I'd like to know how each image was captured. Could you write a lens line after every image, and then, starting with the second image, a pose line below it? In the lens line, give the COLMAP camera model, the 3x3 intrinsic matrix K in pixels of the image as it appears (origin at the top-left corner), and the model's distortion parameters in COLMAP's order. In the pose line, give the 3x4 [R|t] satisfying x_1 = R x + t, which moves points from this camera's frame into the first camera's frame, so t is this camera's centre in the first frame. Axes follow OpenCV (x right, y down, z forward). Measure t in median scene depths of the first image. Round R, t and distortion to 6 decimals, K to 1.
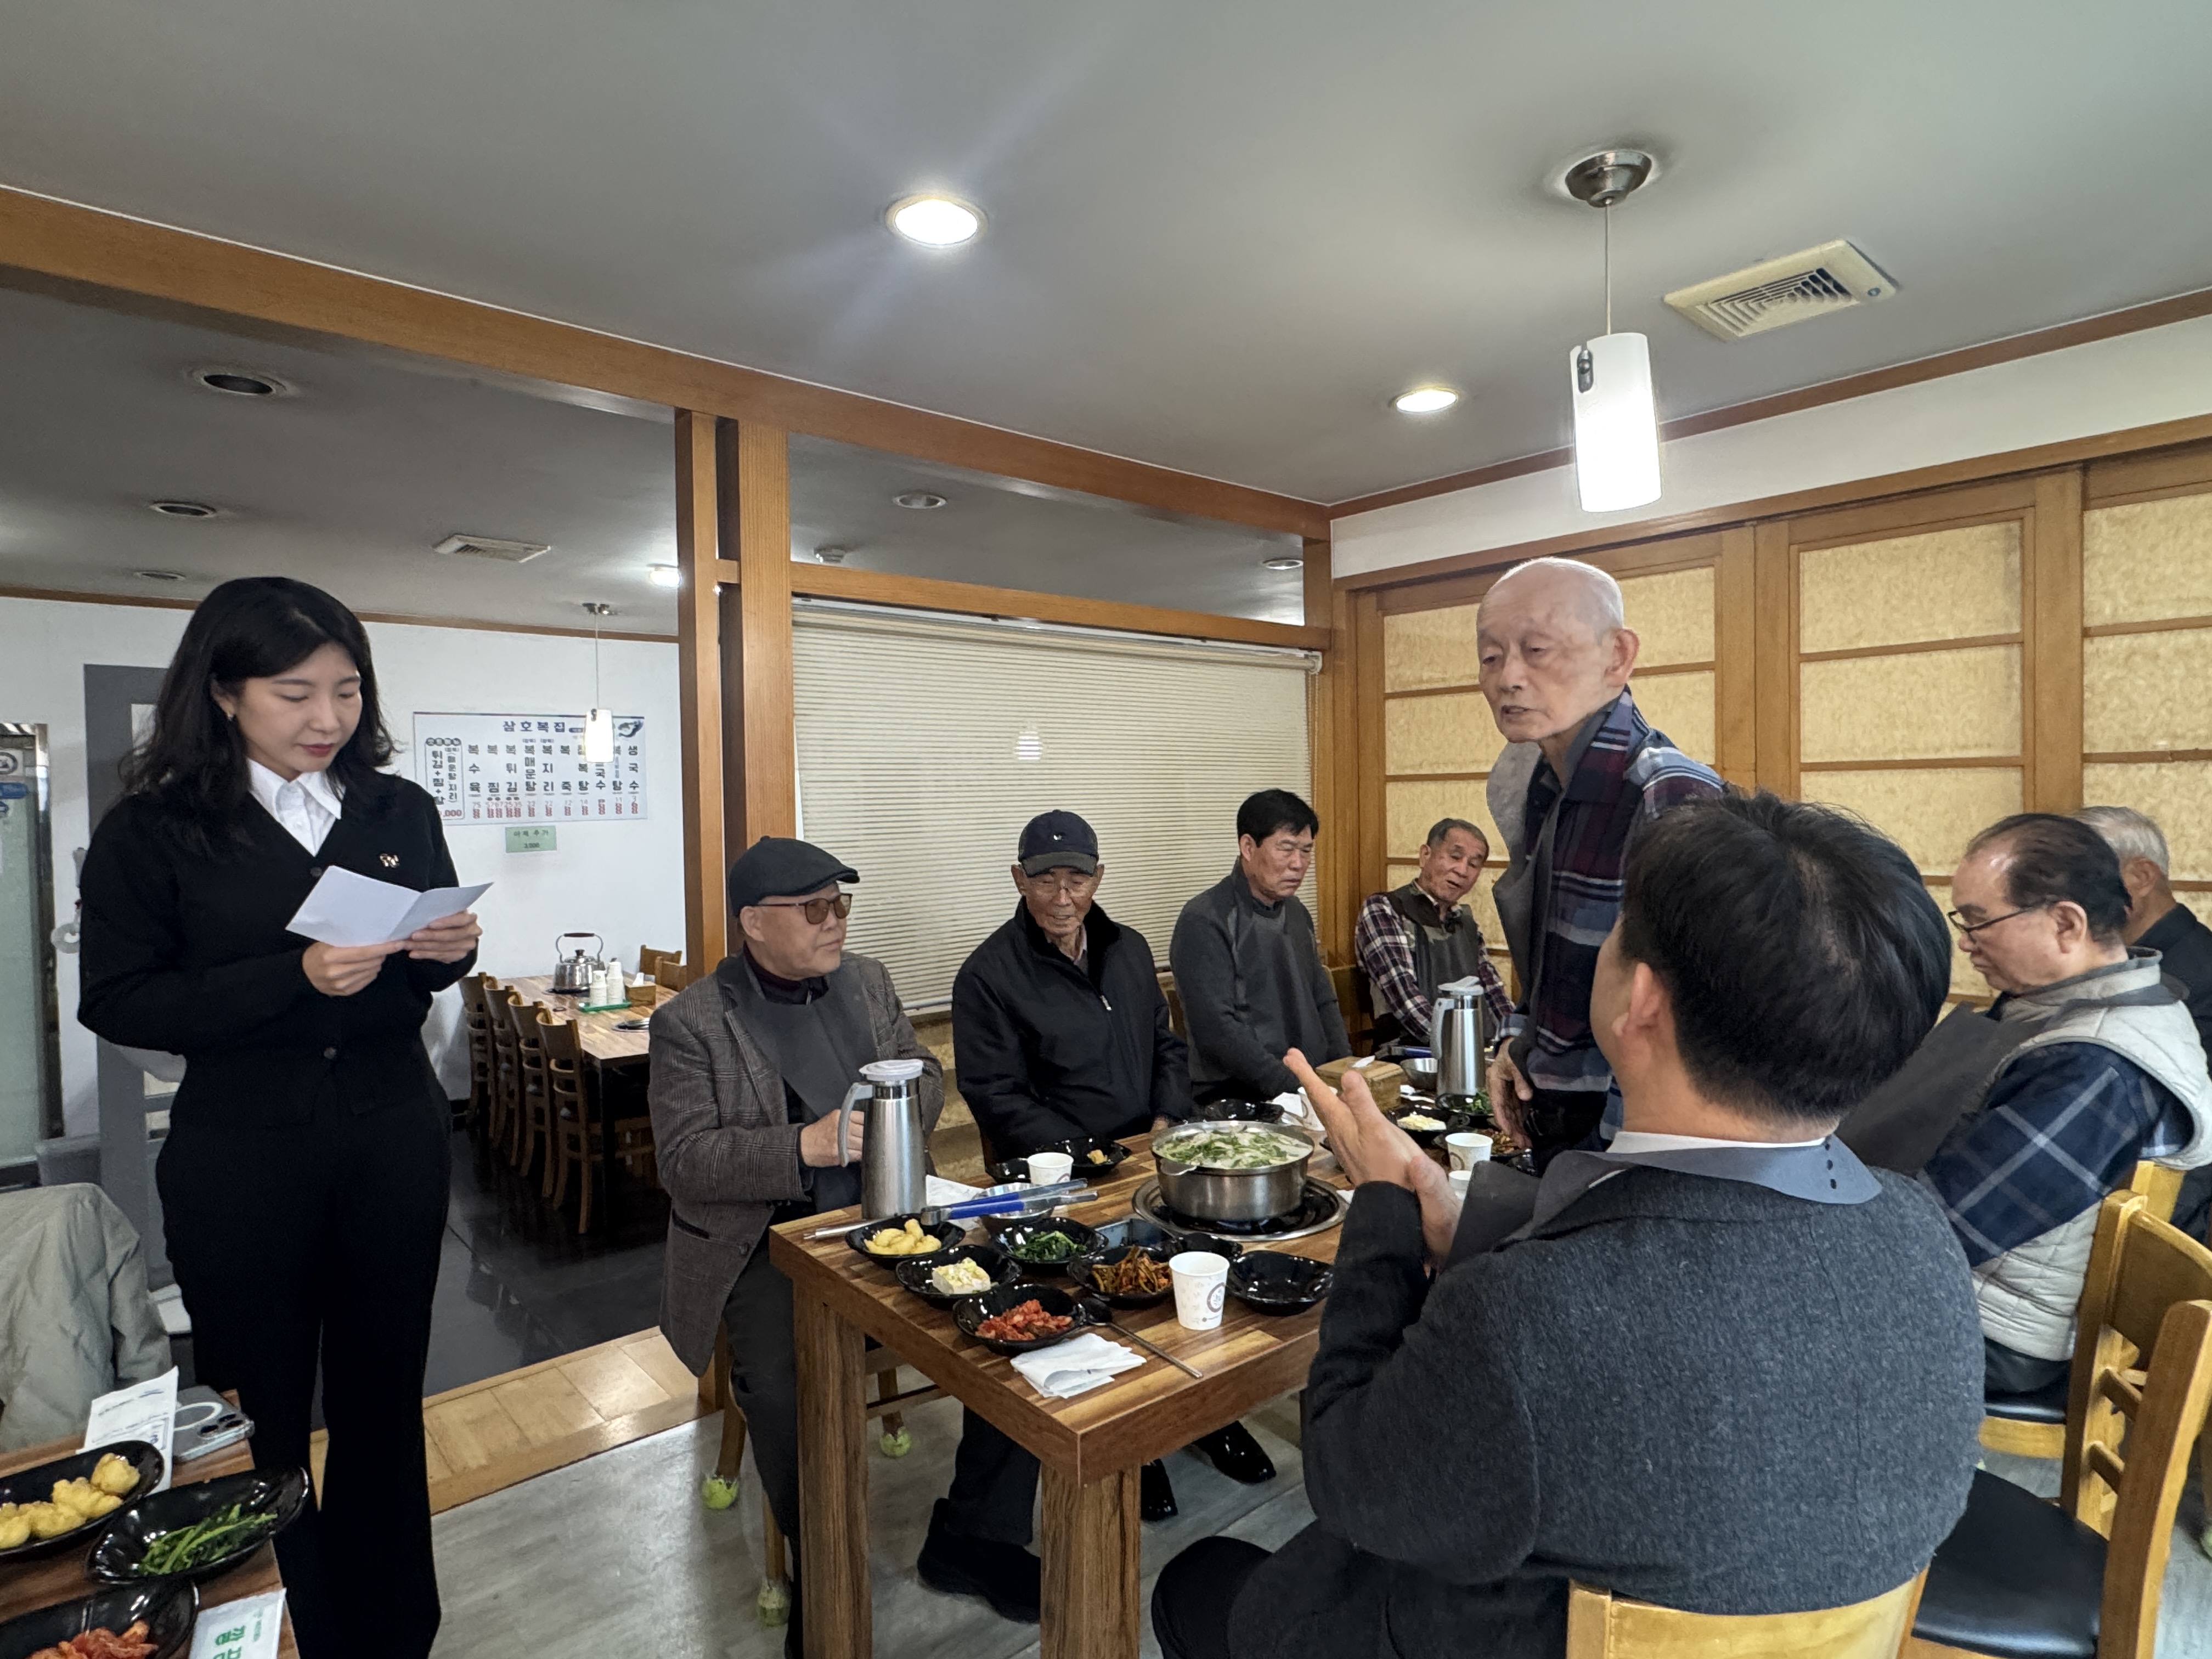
lens RADIAL K [[1196.1, 0, 1106.0], [0, 1196.1, 829.5], [0, 0, 1]] dist [0.003067, 0.000715]
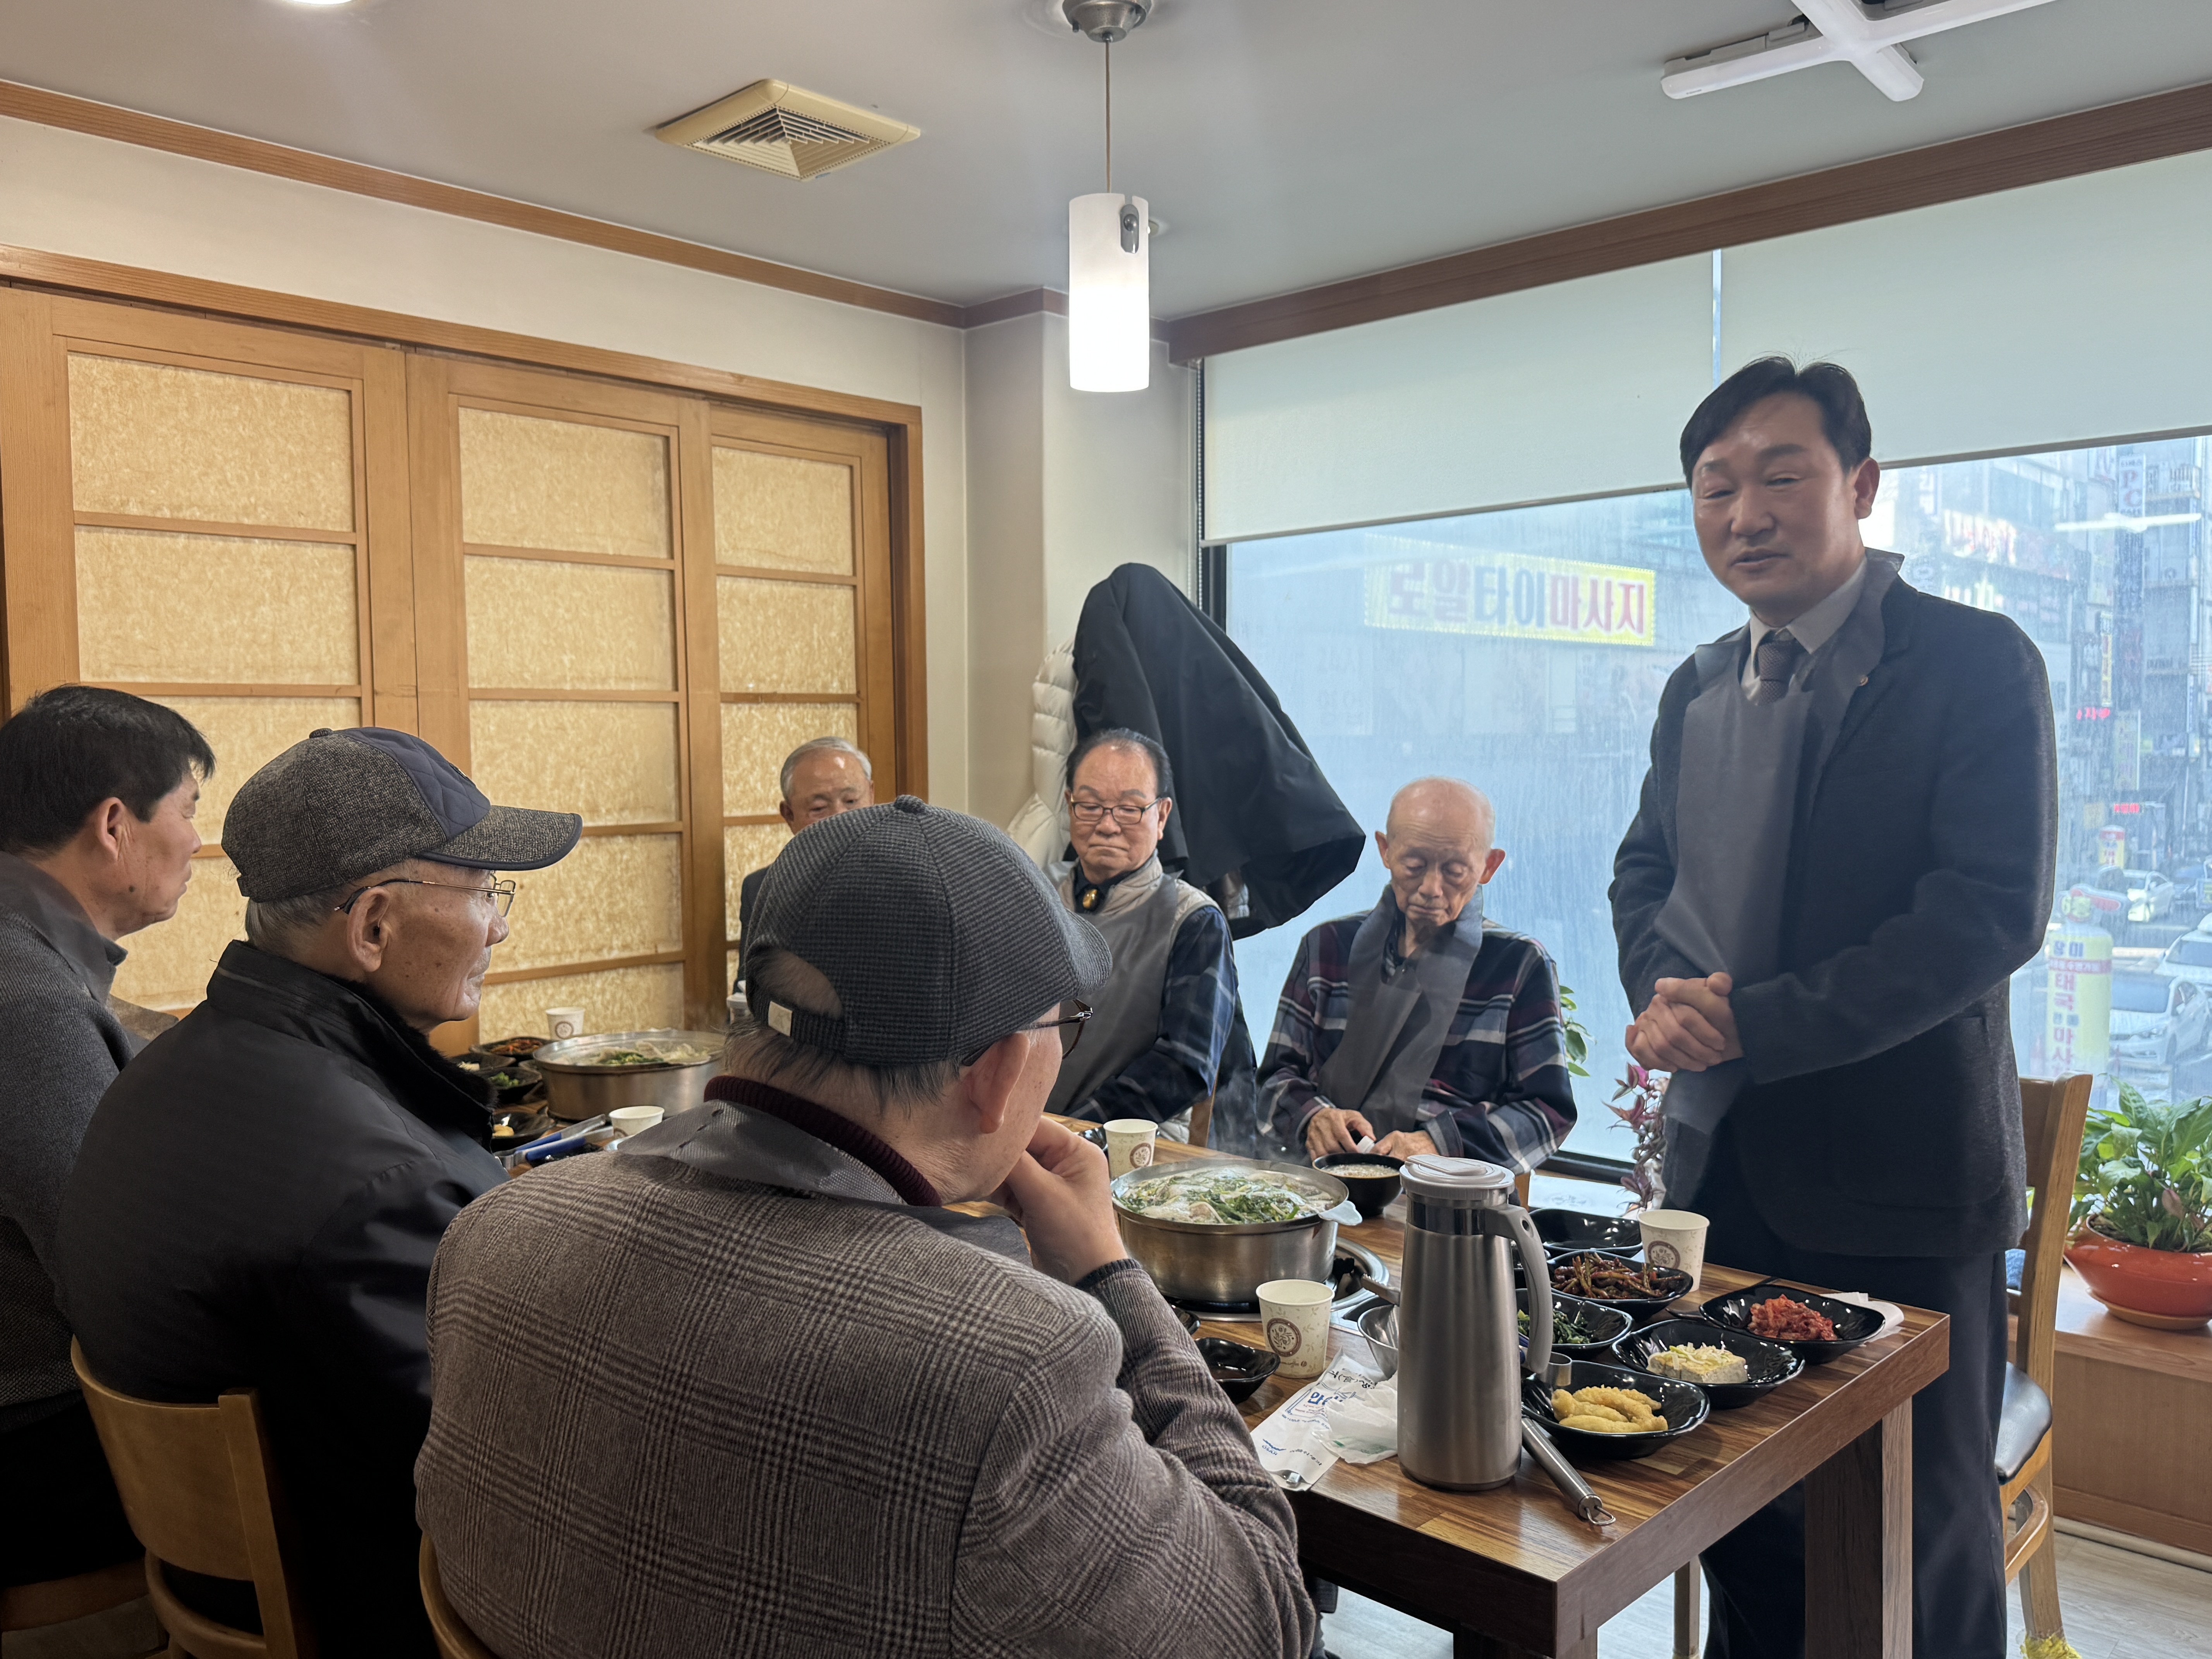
lens RADIAL K [[1690.1, 0, 1106.0], [0, 1690.1, 829.5], [0, 0, 1]] dist [-0.001320, -0.003435]
pose [[-0.095192, -0.031113, 0.994973, -0.653999], [0.039757, 0.998595, 0.035030, 0.014668], [-0.994665, 0.042891, -0.093821, 0.891626]]
